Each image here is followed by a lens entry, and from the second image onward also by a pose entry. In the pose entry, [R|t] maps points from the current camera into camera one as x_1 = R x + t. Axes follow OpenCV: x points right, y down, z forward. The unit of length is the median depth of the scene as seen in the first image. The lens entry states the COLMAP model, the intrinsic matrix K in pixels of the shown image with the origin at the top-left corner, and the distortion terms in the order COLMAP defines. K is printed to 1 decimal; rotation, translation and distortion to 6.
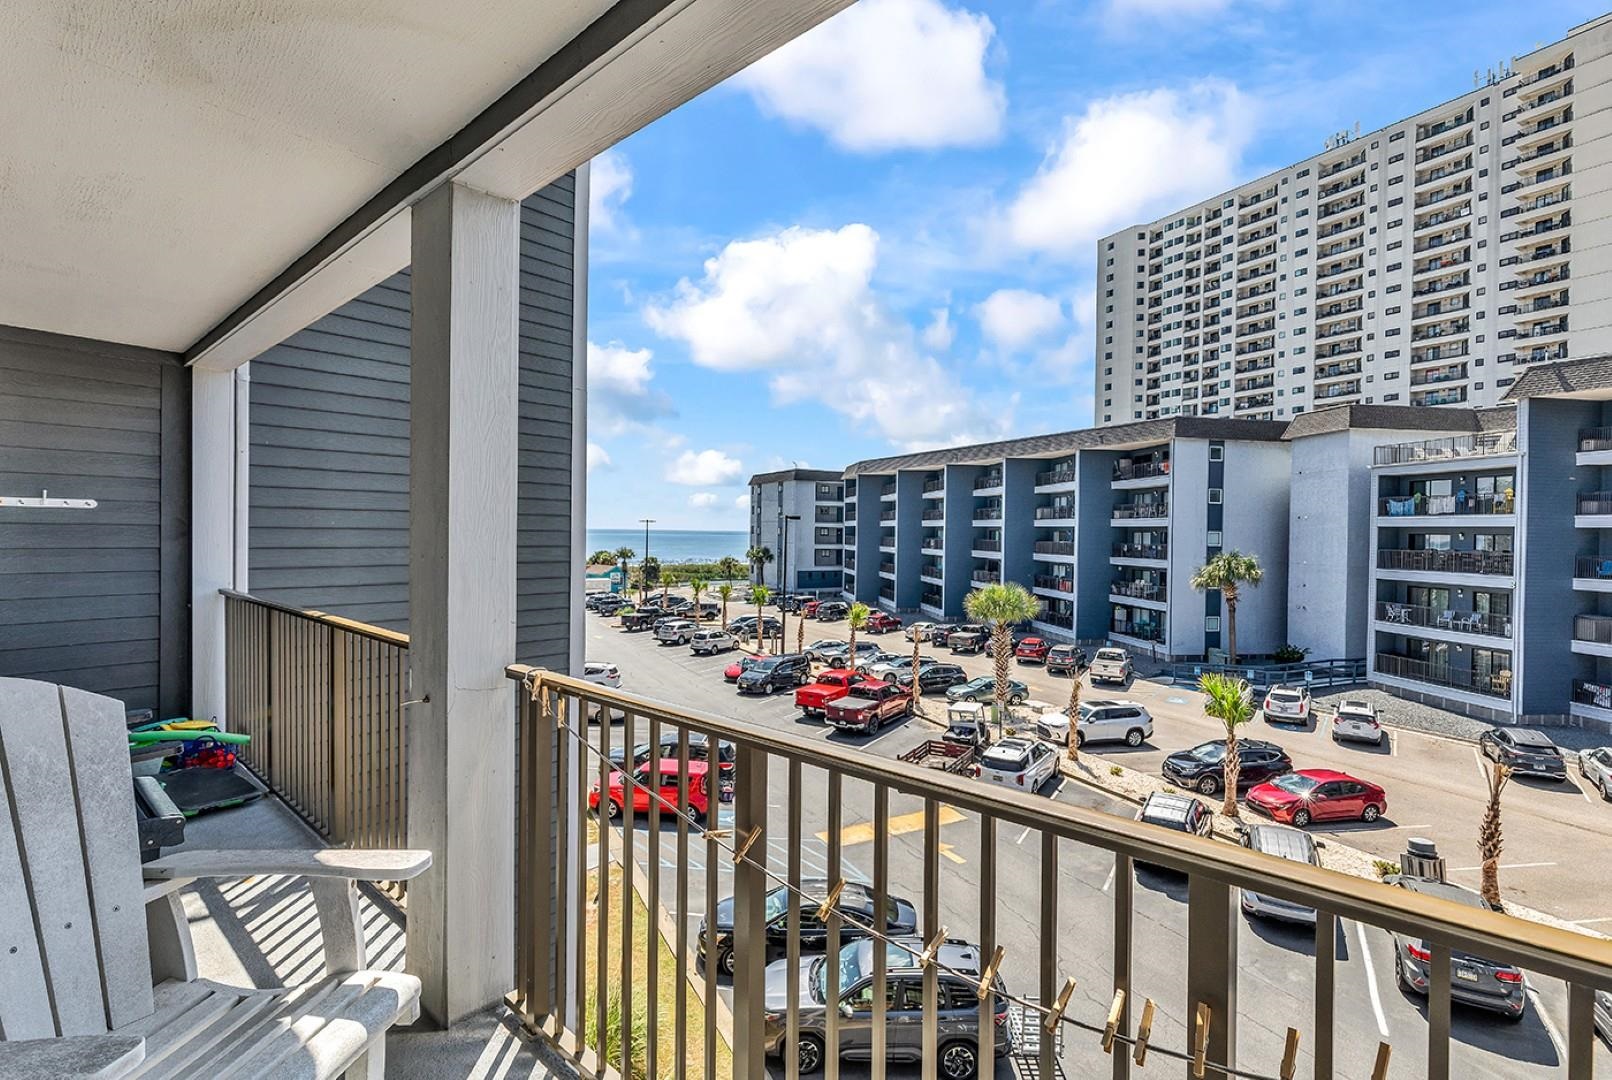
lens RADIAL K [[756.3, 0, 802.4], [0, 756.3, 526.3], [0, 0, 1]] dist [0.008943, -0.002001]
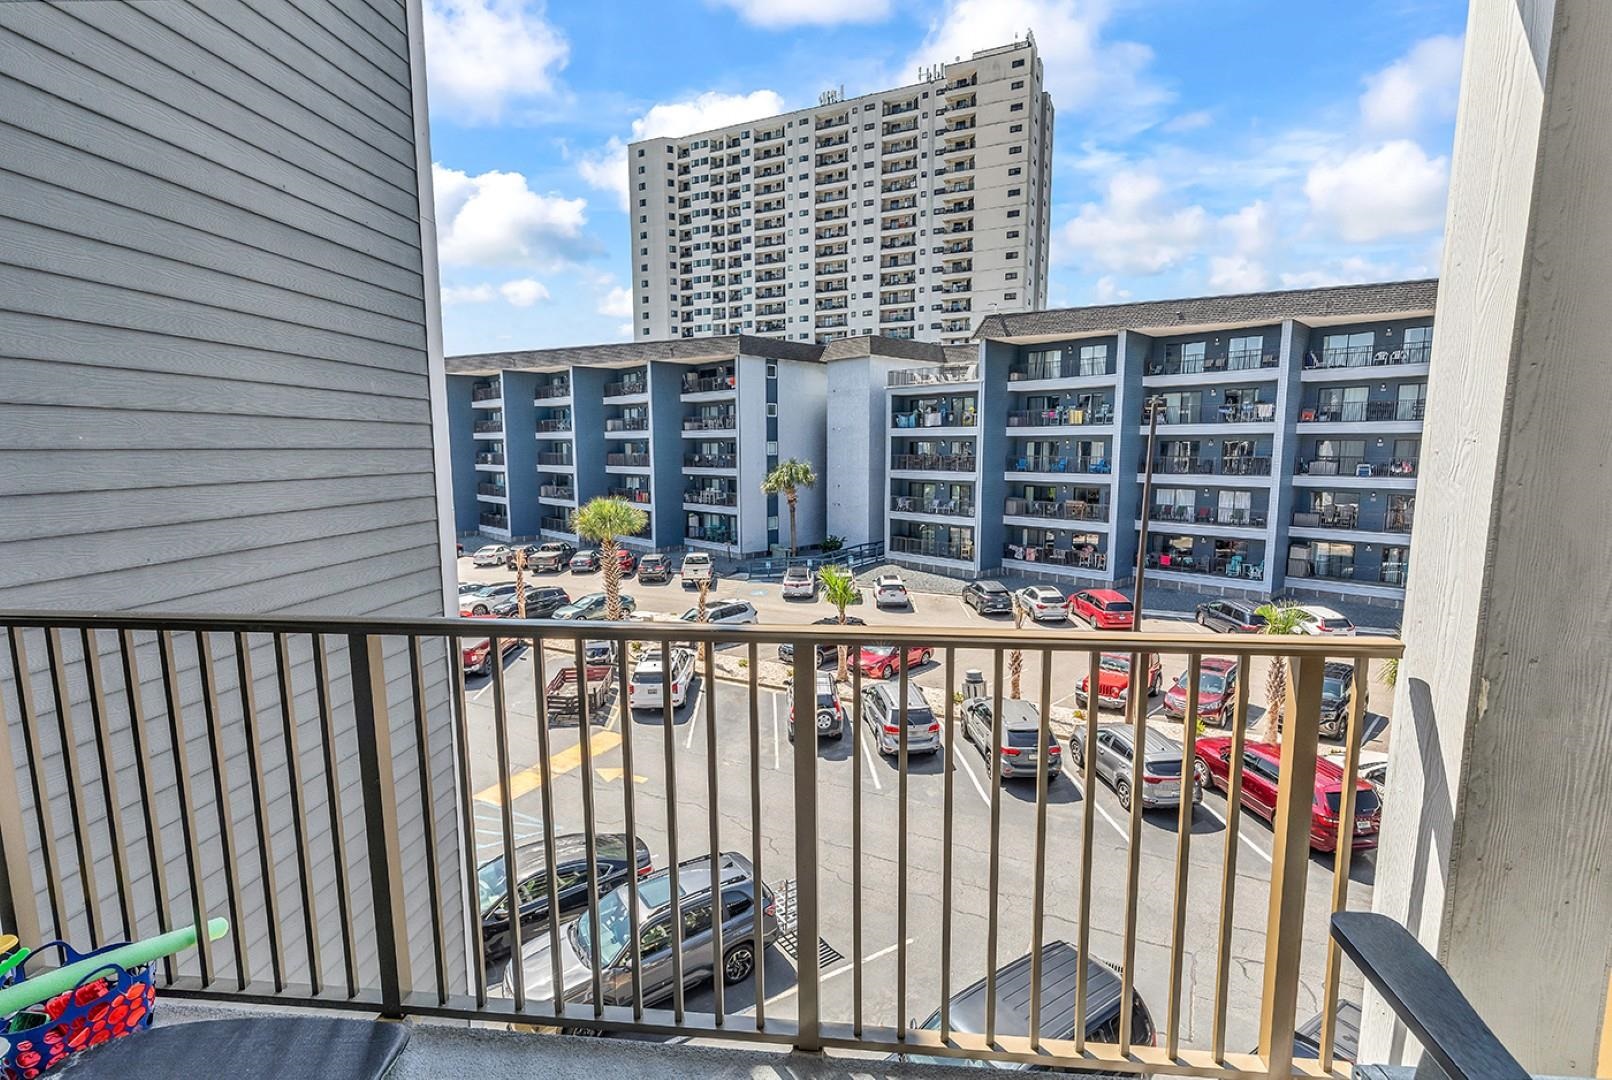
lens RADIAL K [[756.3, 0, 791.5], [0, 756.3, 537.0], [0, 0, 1]] dist [0.008943, -0.002001]
pose [[0.807755, -0.084435, 0.583440, -0.088681], [0.008461, 0.991248, 0.131739, -0.000558], [-0.589458, -0.101476, 0.801400, 0.060110]]
